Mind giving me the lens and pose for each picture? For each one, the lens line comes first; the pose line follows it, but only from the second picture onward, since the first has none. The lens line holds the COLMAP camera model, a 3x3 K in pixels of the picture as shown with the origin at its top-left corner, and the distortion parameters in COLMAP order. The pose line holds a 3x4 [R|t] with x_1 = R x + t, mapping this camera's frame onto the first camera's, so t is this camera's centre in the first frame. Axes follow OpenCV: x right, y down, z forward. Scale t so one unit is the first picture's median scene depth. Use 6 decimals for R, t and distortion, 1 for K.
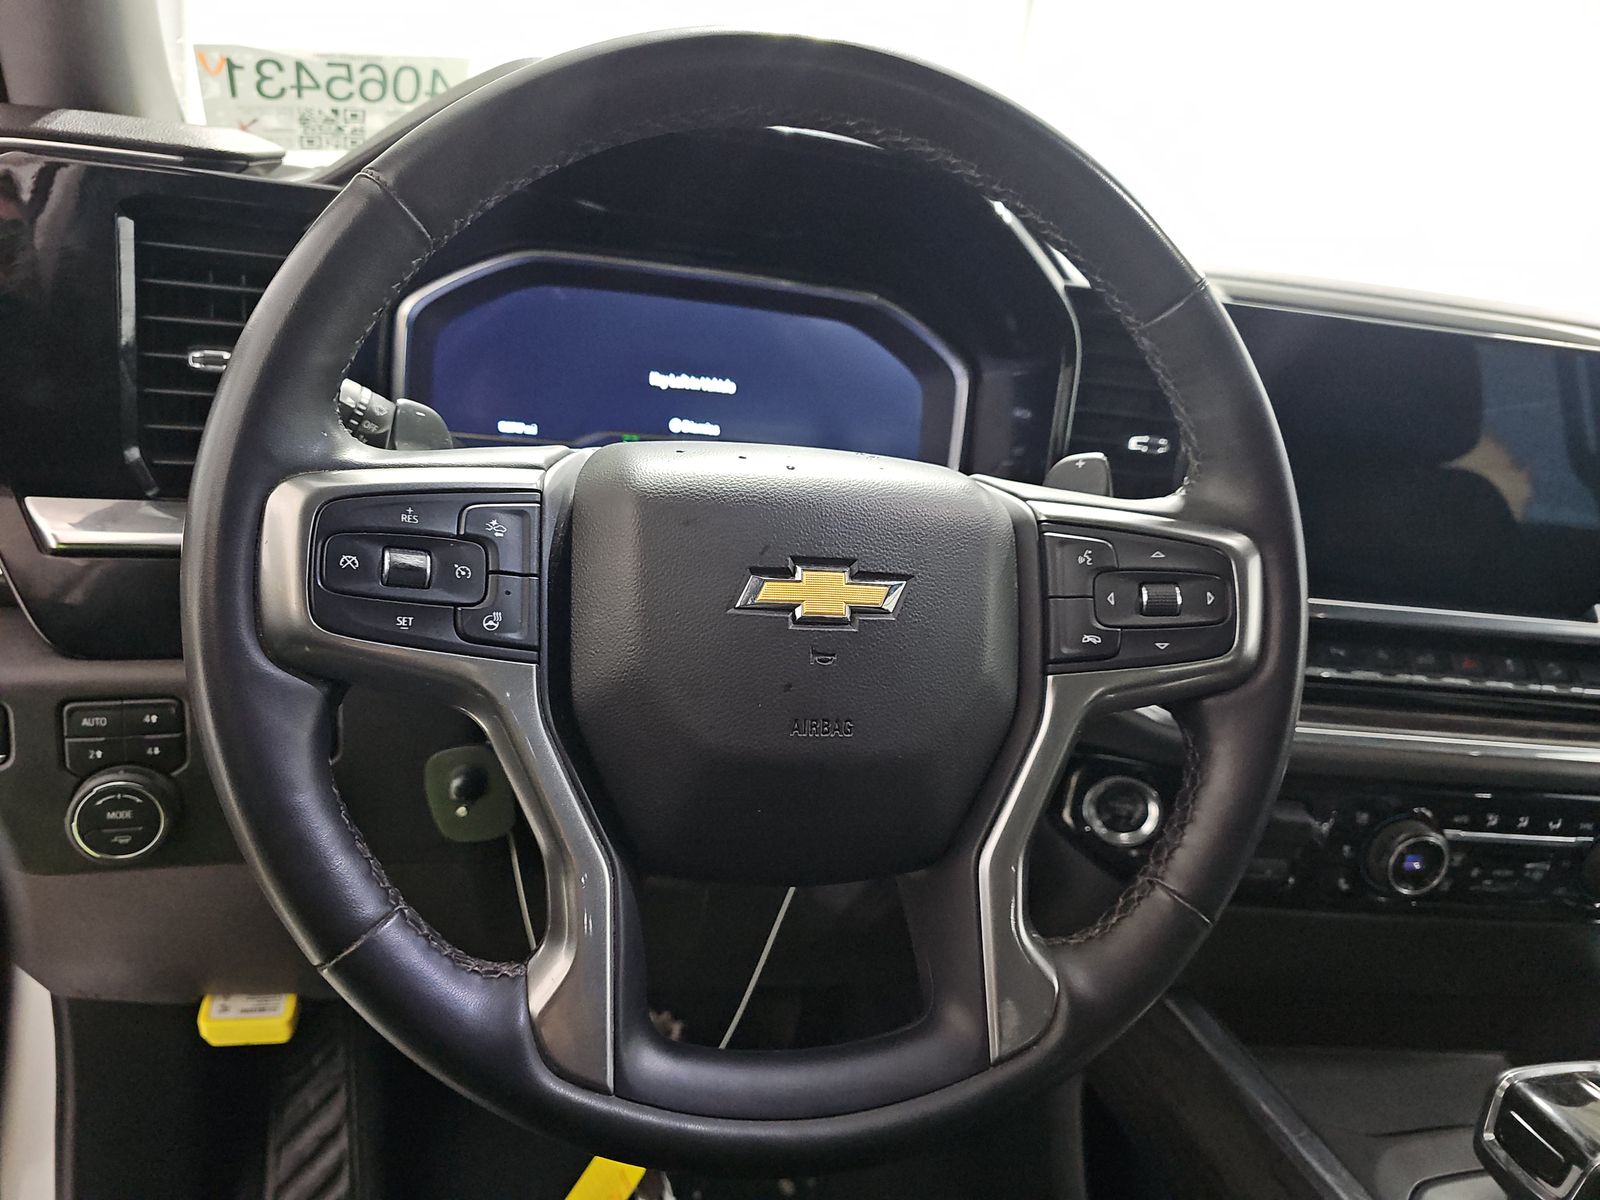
lens RADIAL K [[1065.1, 0, 800.0], [0, 1065.1, 600.0], [0, 0, 1]] dist [0.046692, -0.052850]
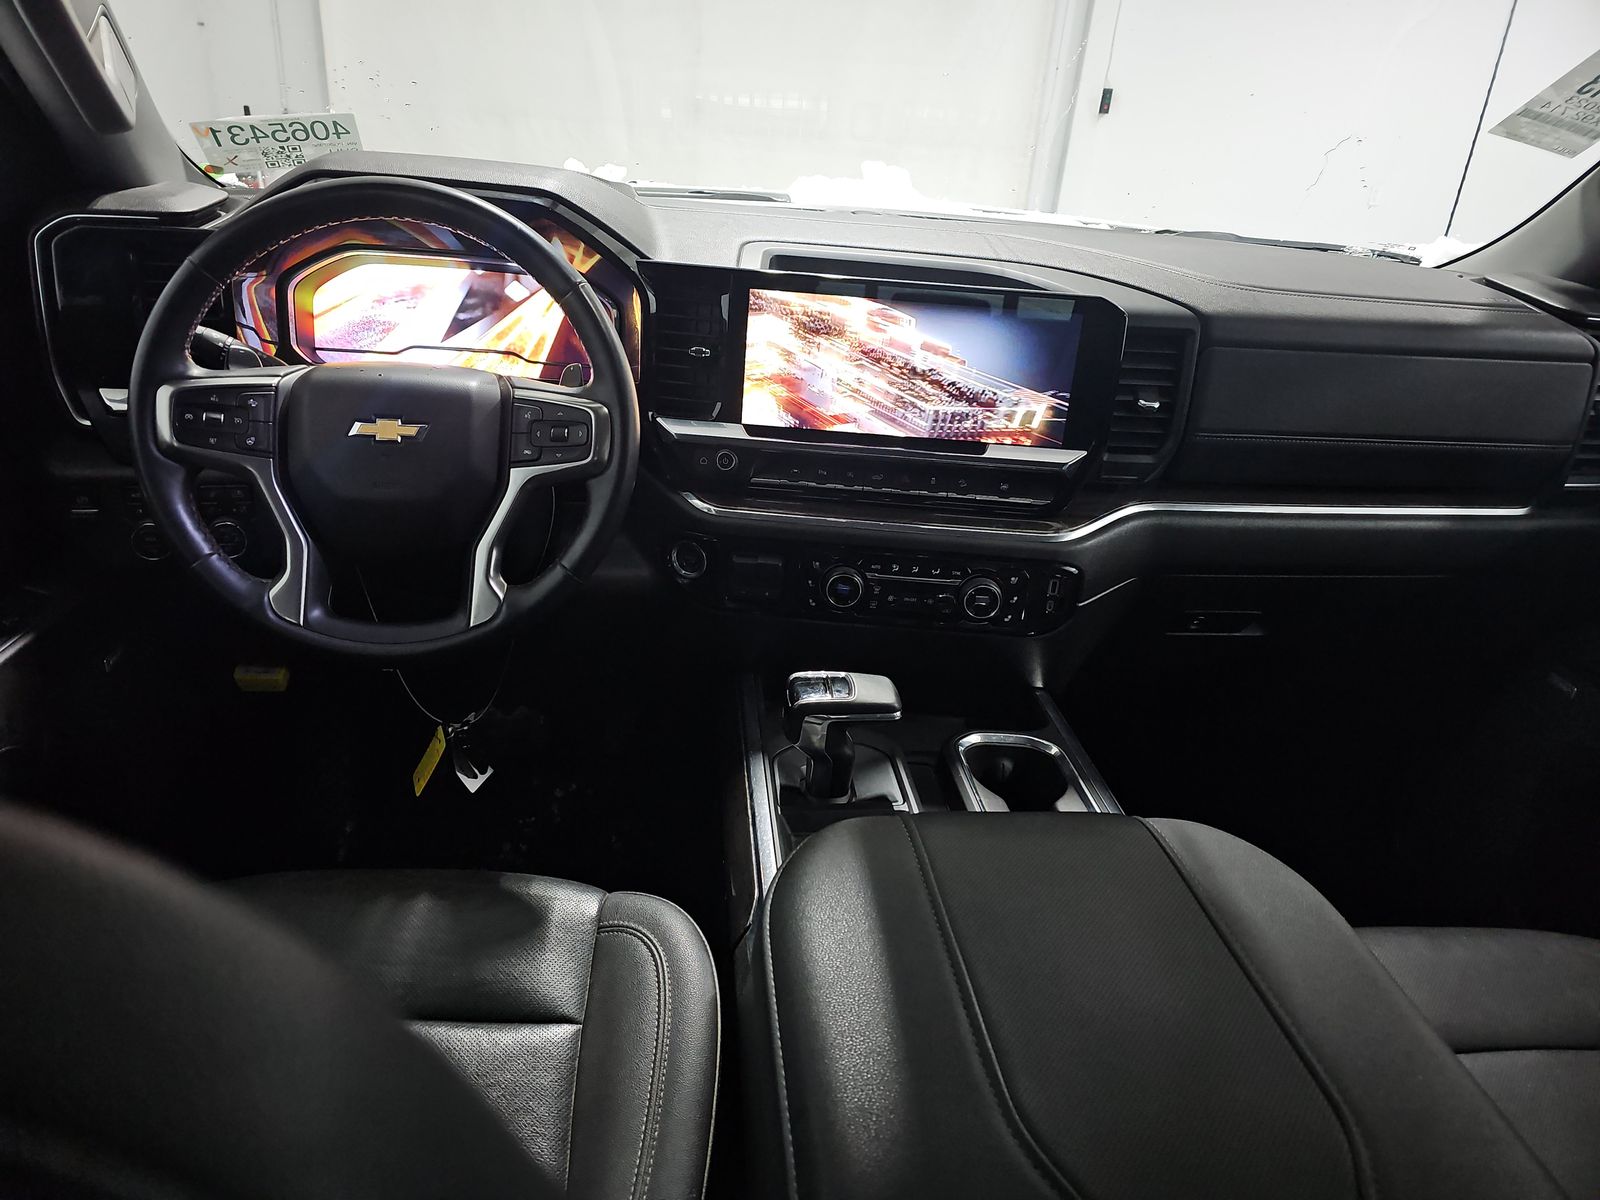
lens RADIAL K [[1037.5, 0, 797.3], [0, 1037.5, 586.5], [0, 0, 1]] dist [0.051515, -0.044007]
pose [[0.990809, 0.016074, -0.134309, 1.118890], [-0.000699, 0.993510, 0.113744, 0.066938], [0.135266, -0.112605, 0.984390, -1.087246]]
